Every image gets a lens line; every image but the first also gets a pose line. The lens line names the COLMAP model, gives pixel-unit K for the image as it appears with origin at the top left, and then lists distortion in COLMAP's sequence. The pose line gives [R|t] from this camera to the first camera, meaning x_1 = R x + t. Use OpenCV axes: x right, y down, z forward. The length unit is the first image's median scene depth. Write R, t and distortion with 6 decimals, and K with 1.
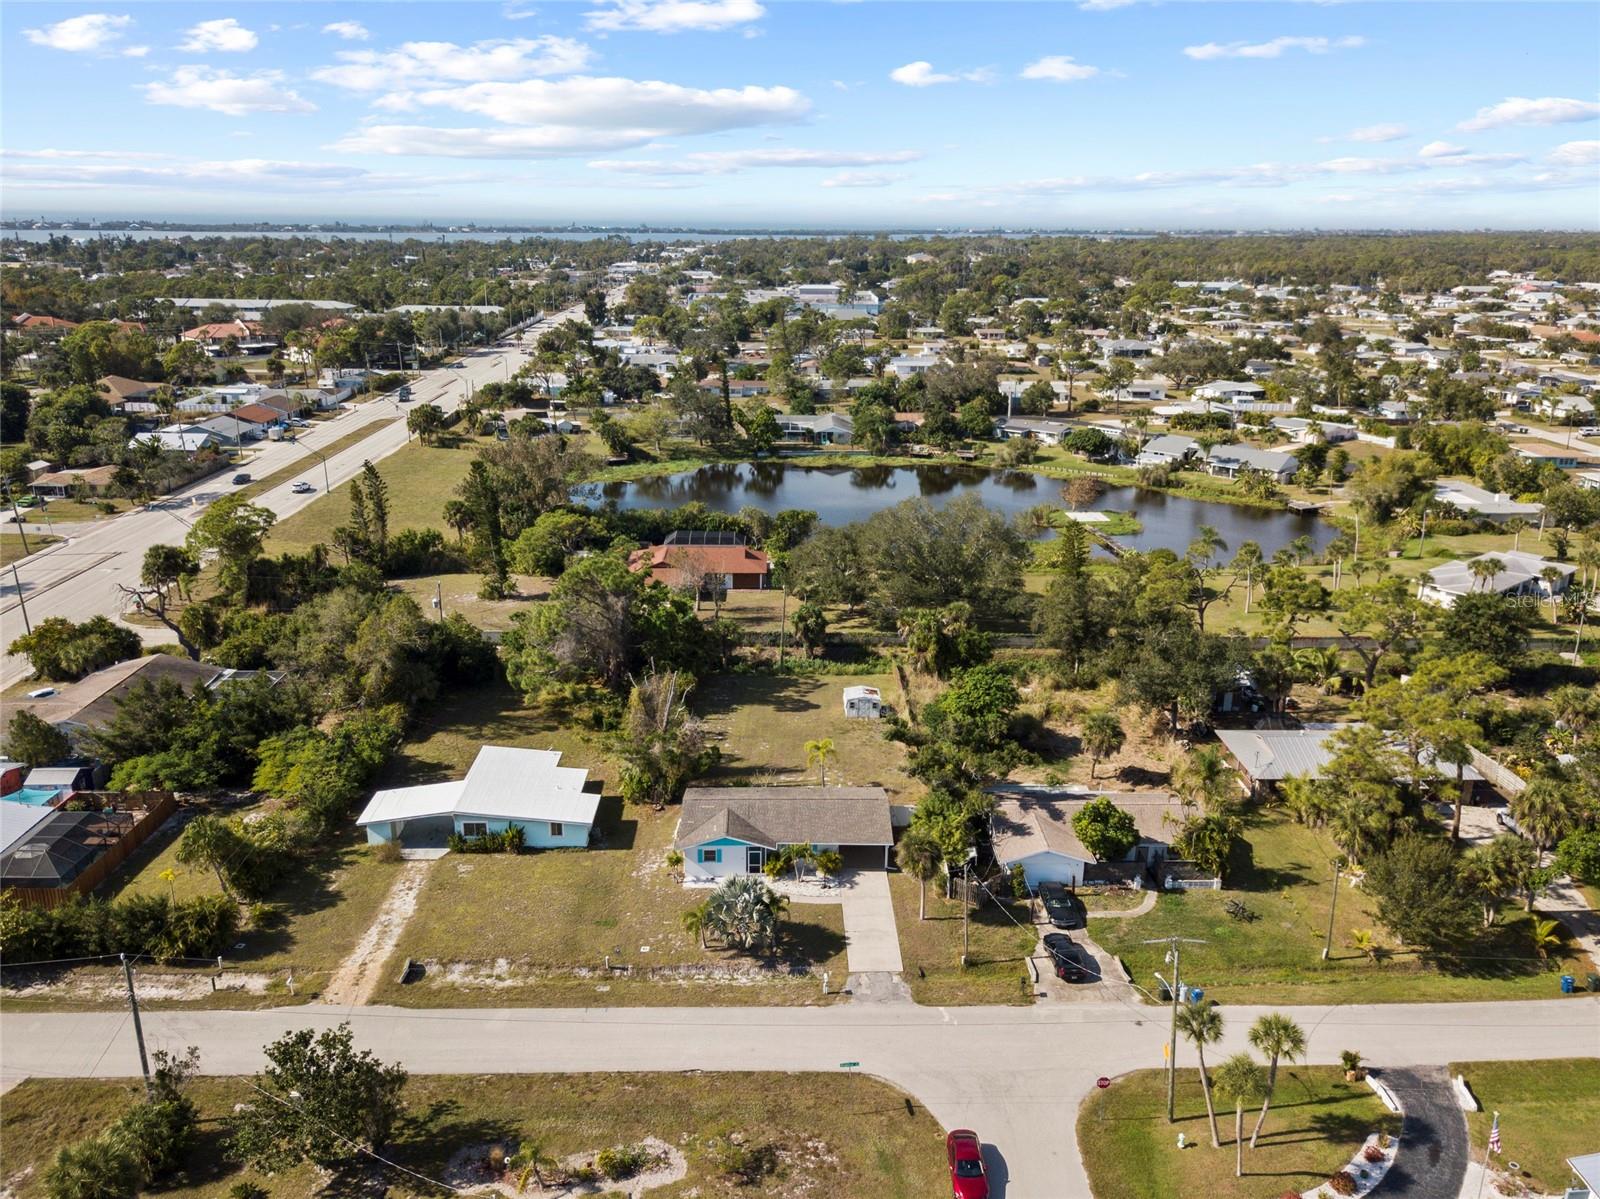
lens RADIAL K [[1223.0, 0, 810.1], [0, 1223.0, 605.3], [0, 0, 1]] dist [0.008802, -0.000099]
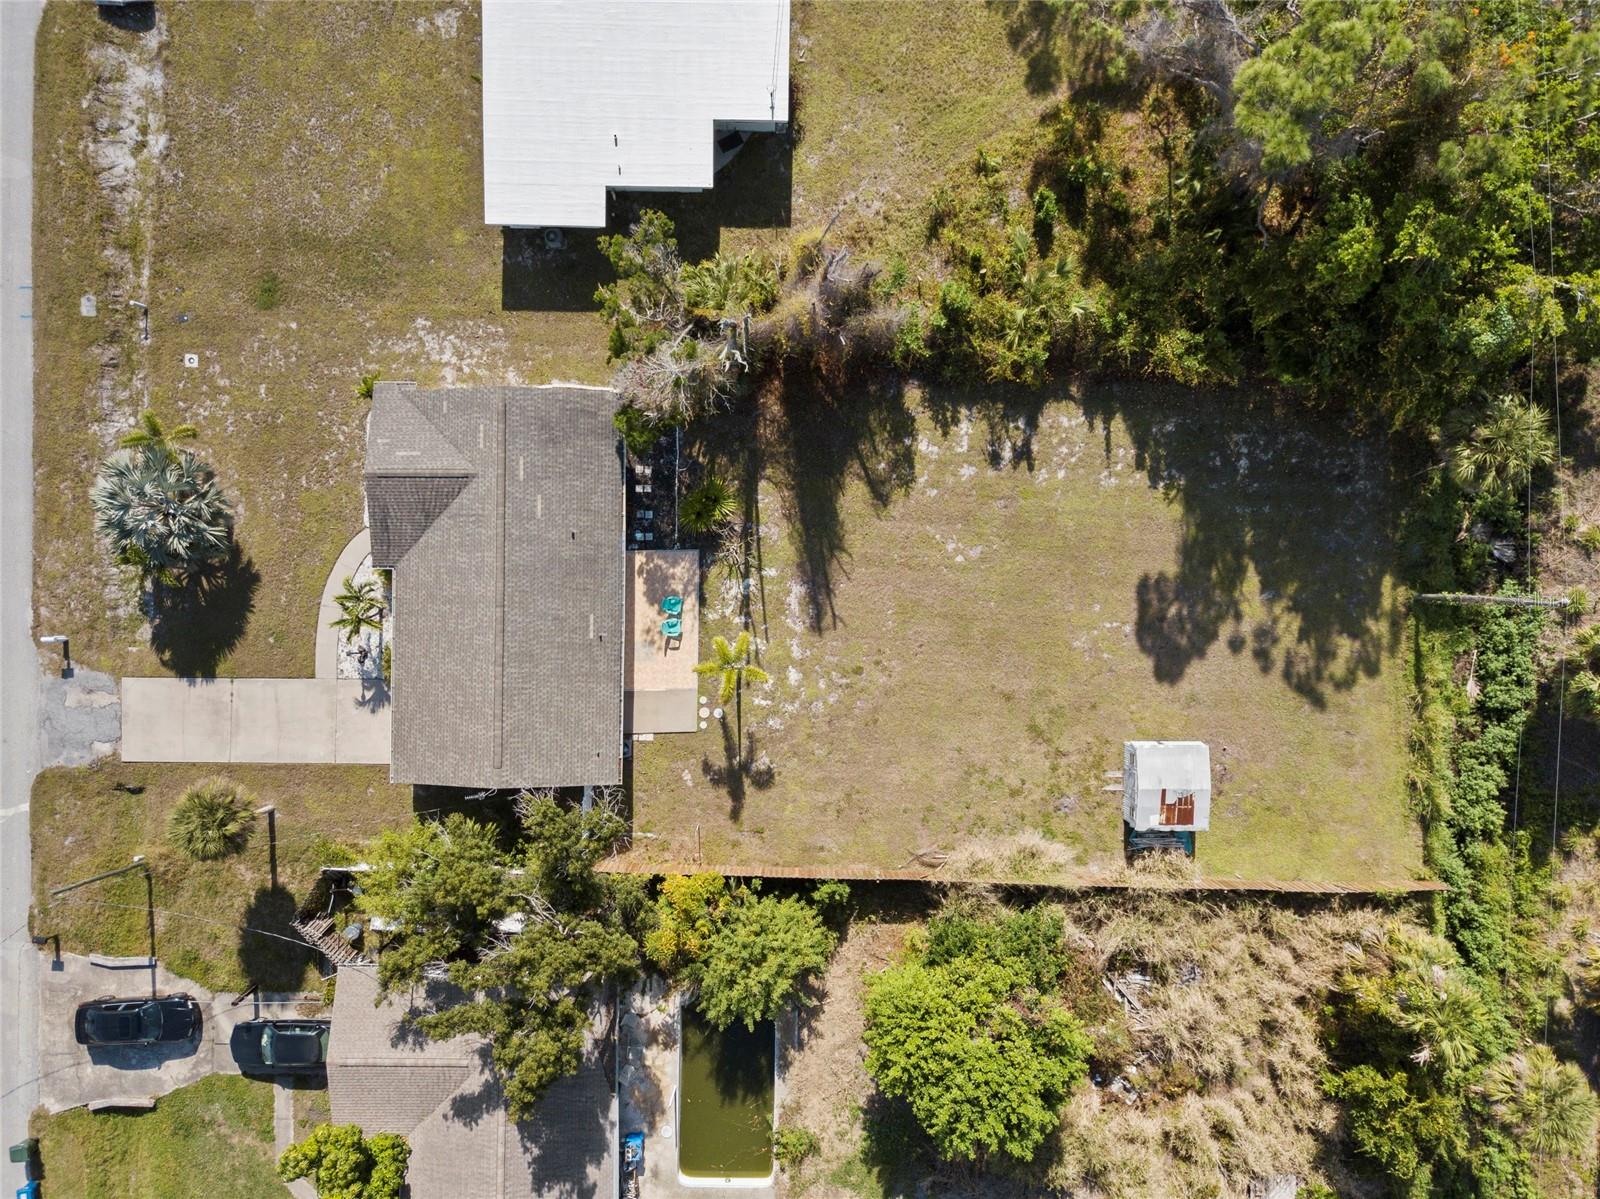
lens RADIAL K [[1223.0, 0, 800.1], [0, 1223.0, 599.6], [0, 0, 1]] dist [0.008802, -0.000099]
pose [[-0.043821, 0.998984, -0.010481, -0.018042], [-0.299007, -0.003104, 0.954246, -0.415524], [0.953244, 0.044950, 0.298840, 1.110286]]
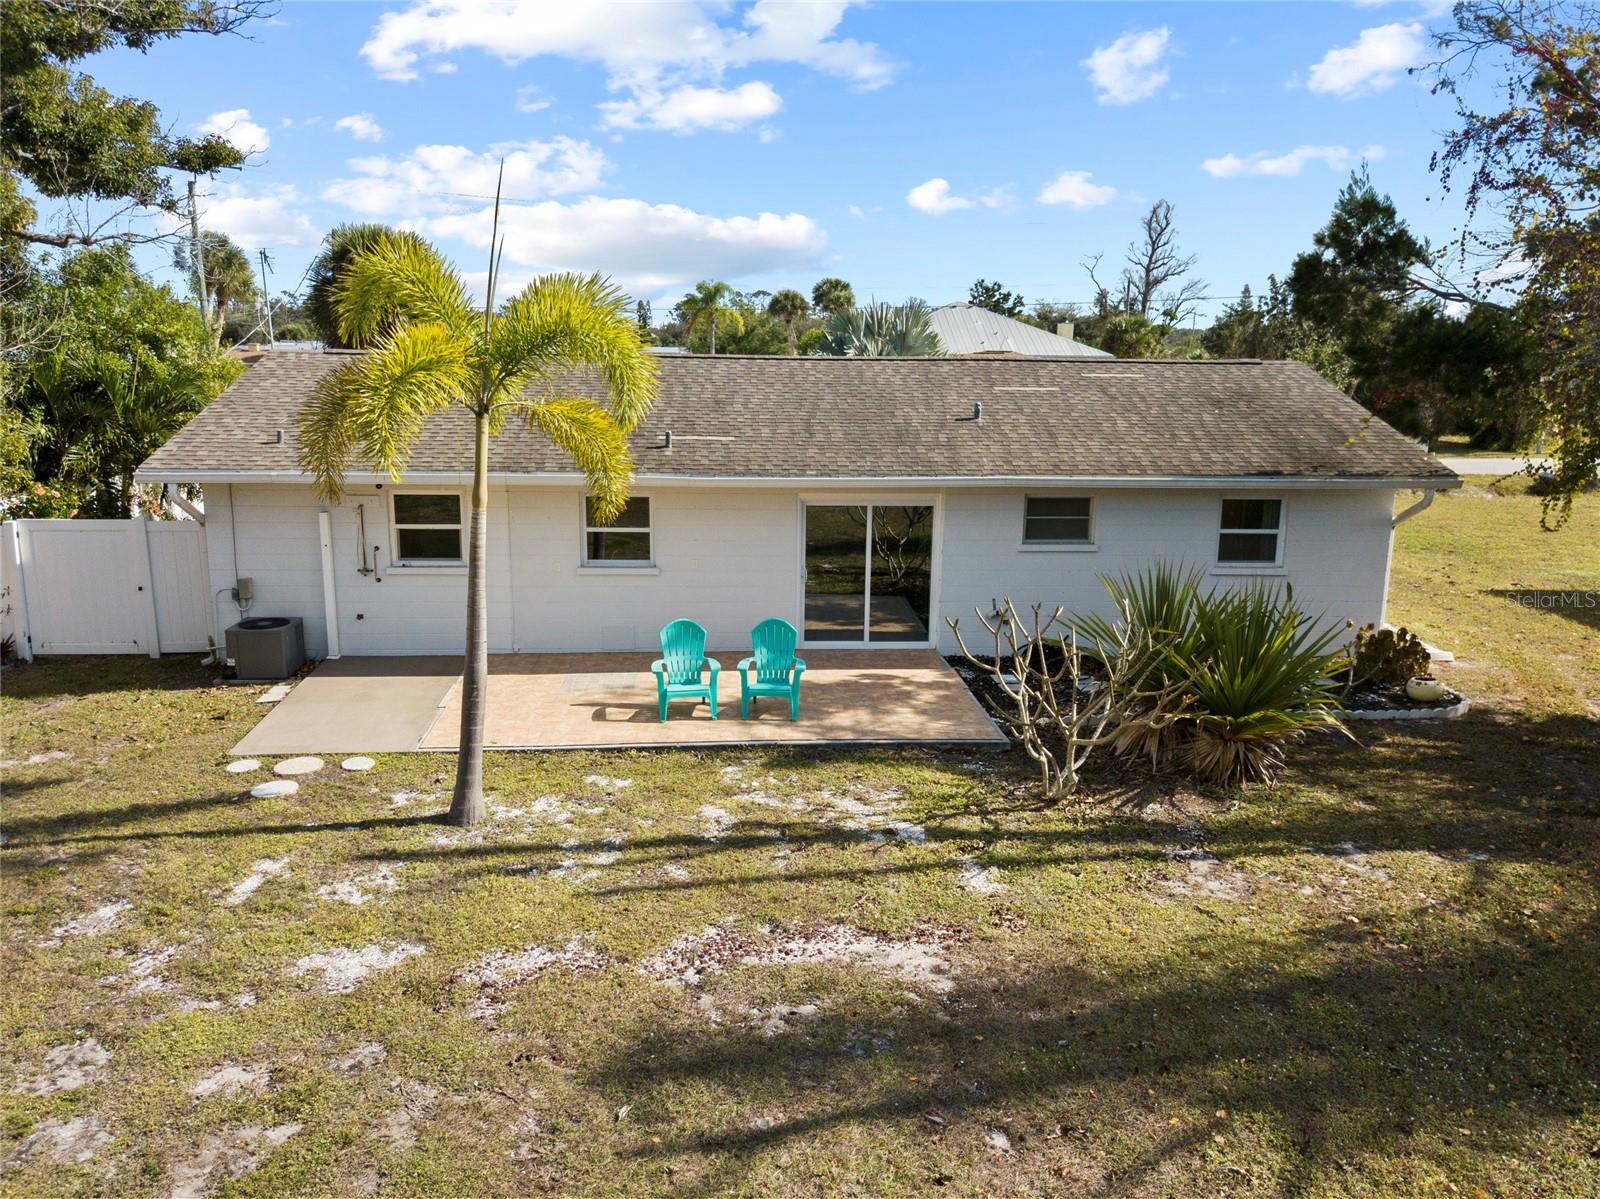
lens RADIAL K [[1223.0, 0, 803.9], [0, 1223.0, 599.7], [0, 0, 1]] dist [0.008802, -0.000099]
pose [[-0.999536, -0.006304, -0.029802, -0.017976], [-0.020155, 0.870457, 0.491832, 0.119139], [0.022841, 0.492204, -0.870180, 1.371610]]
